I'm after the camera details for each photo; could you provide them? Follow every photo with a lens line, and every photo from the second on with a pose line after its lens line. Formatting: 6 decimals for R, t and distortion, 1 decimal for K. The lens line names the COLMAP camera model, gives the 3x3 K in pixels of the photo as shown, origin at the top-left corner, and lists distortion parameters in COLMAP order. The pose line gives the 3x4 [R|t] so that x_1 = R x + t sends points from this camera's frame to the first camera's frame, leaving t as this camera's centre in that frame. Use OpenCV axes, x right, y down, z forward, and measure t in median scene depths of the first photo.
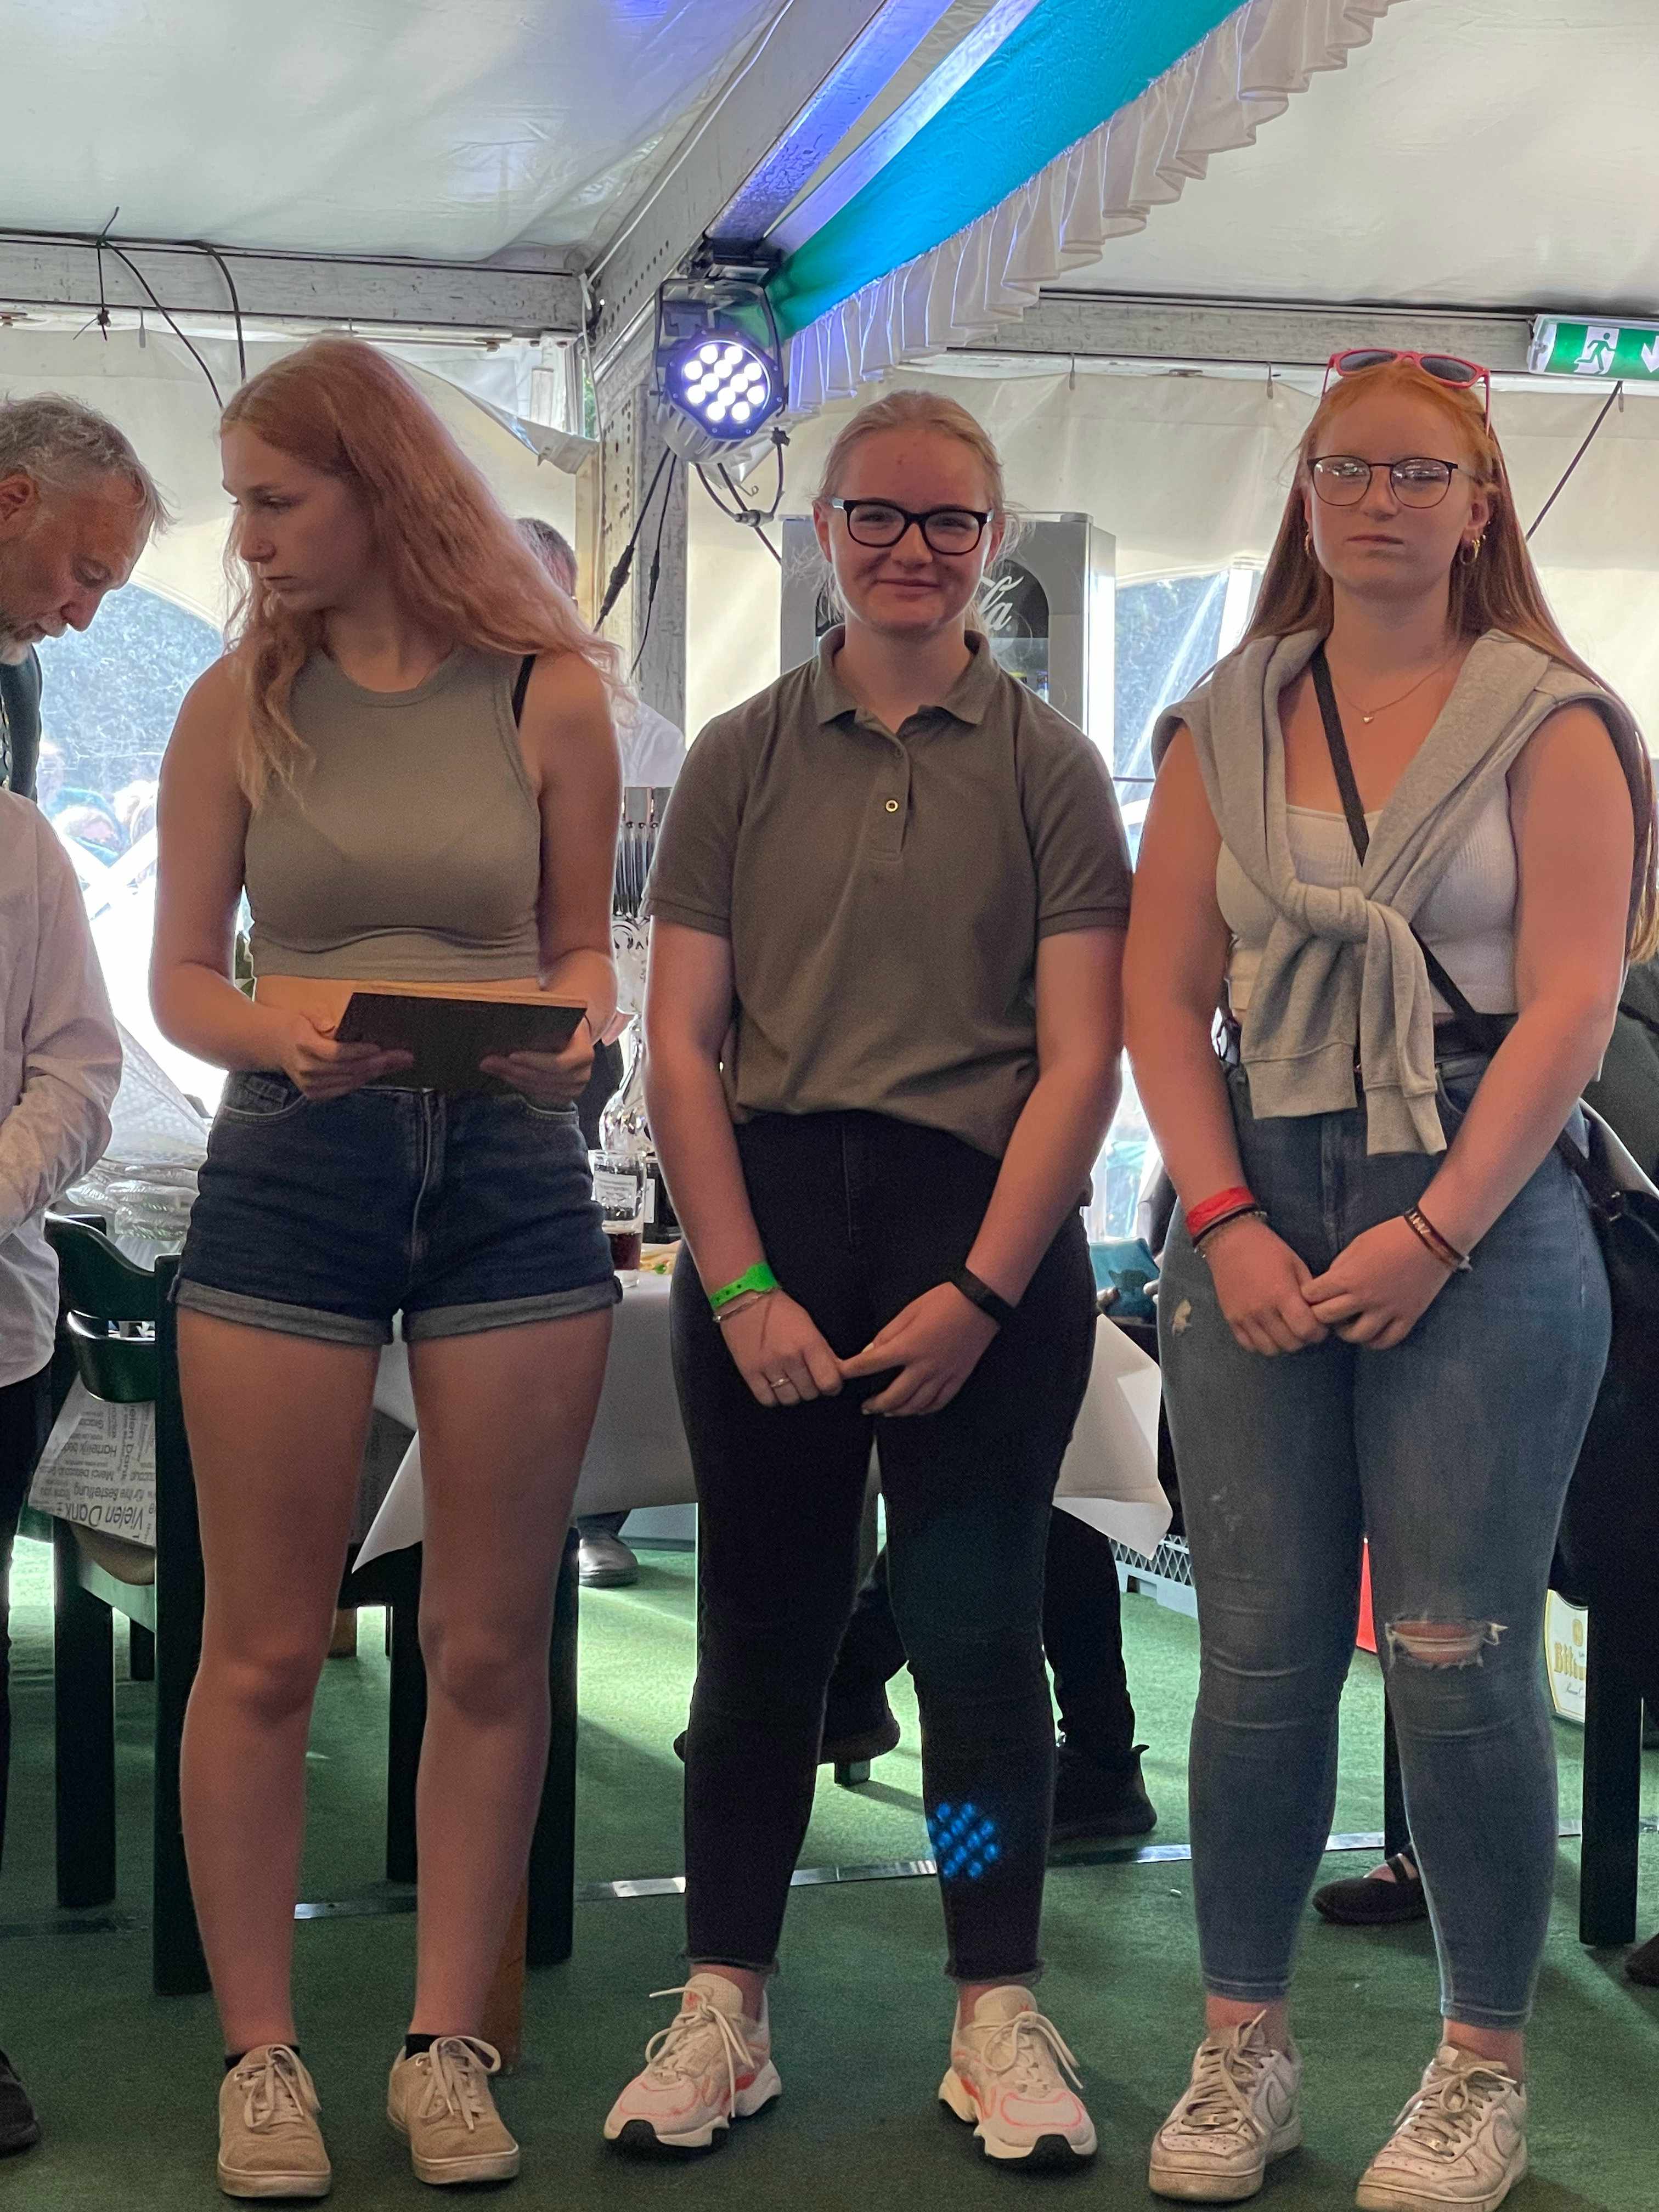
lens RADIAL K [[5093.1, 0, 933.1], [0, 5093.1, 1079.9], [0, 0, 1]] dist [0.152434, 0.000000]
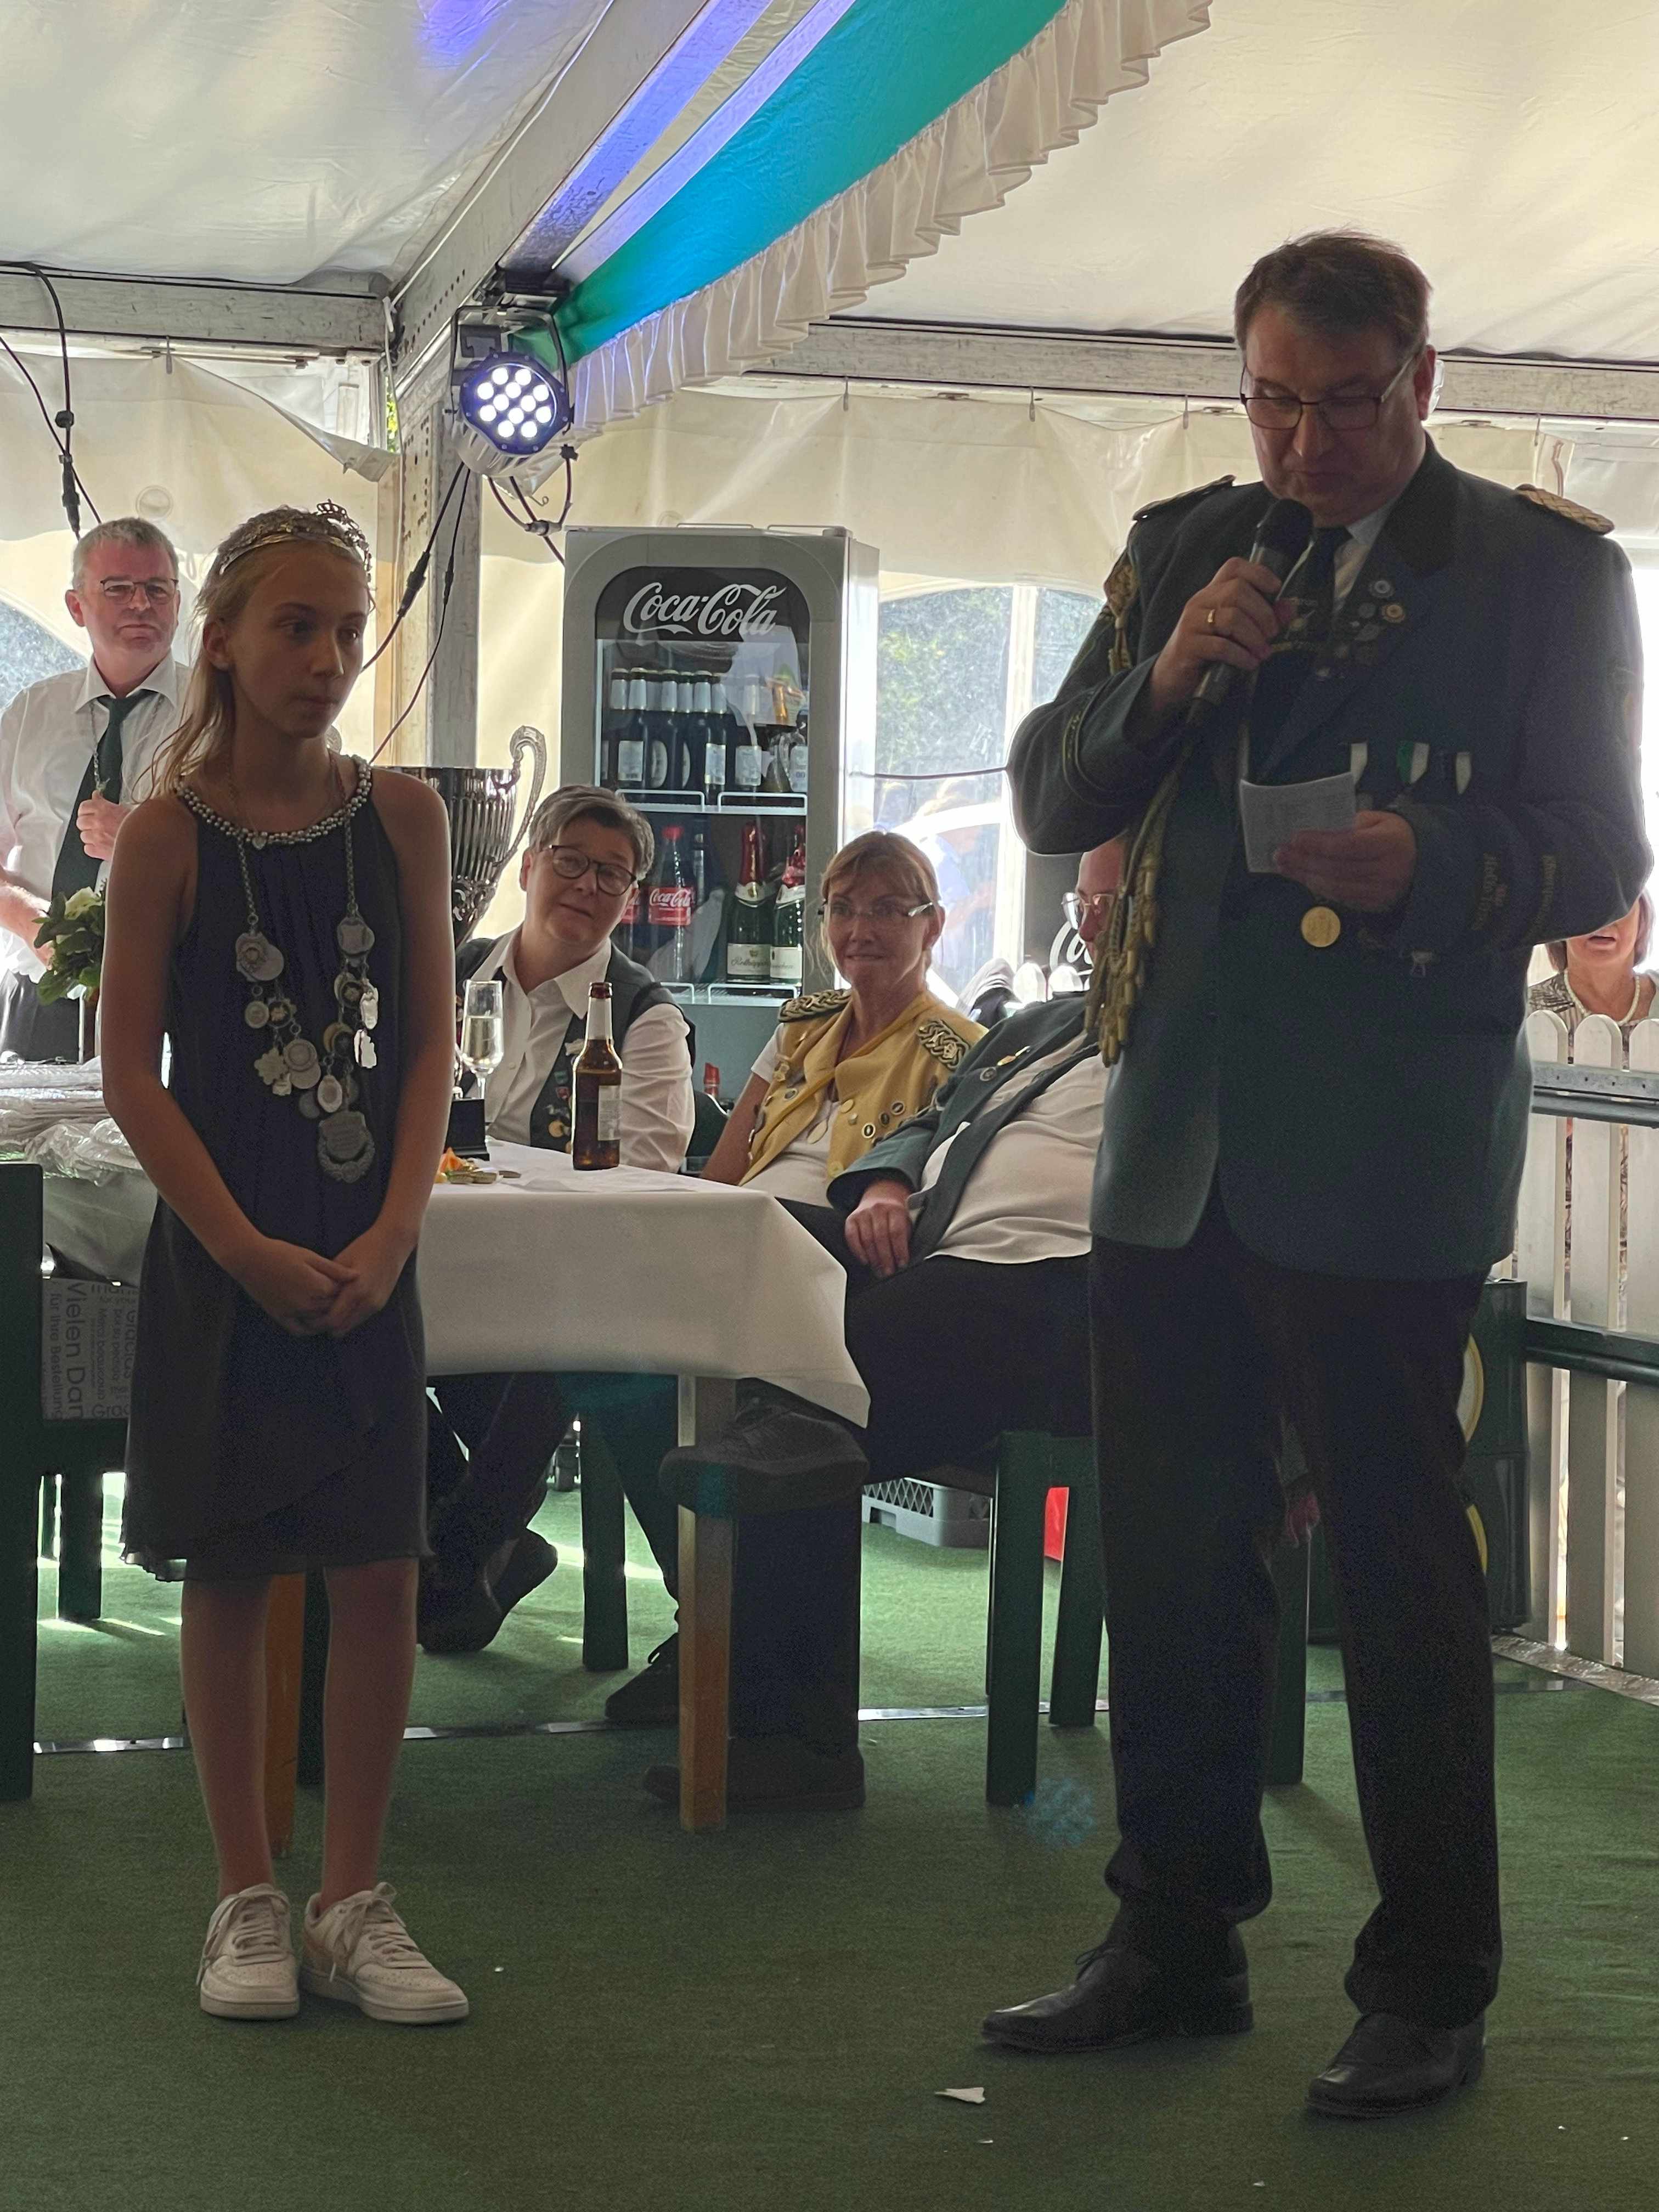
lens RADIAL K [[5416.3, 0, 862.0], [0, 5416.3, 1110.2], [0, 0, 1]] dist [0.131915, 0.000000]
pose [[0.999831, 0.011837, 0.014034, 0.017588], [-0.011846, 0.999930, 0.000533, 0.011039], [-0.014026, -0.000700, 0.999901, -0.142948]]
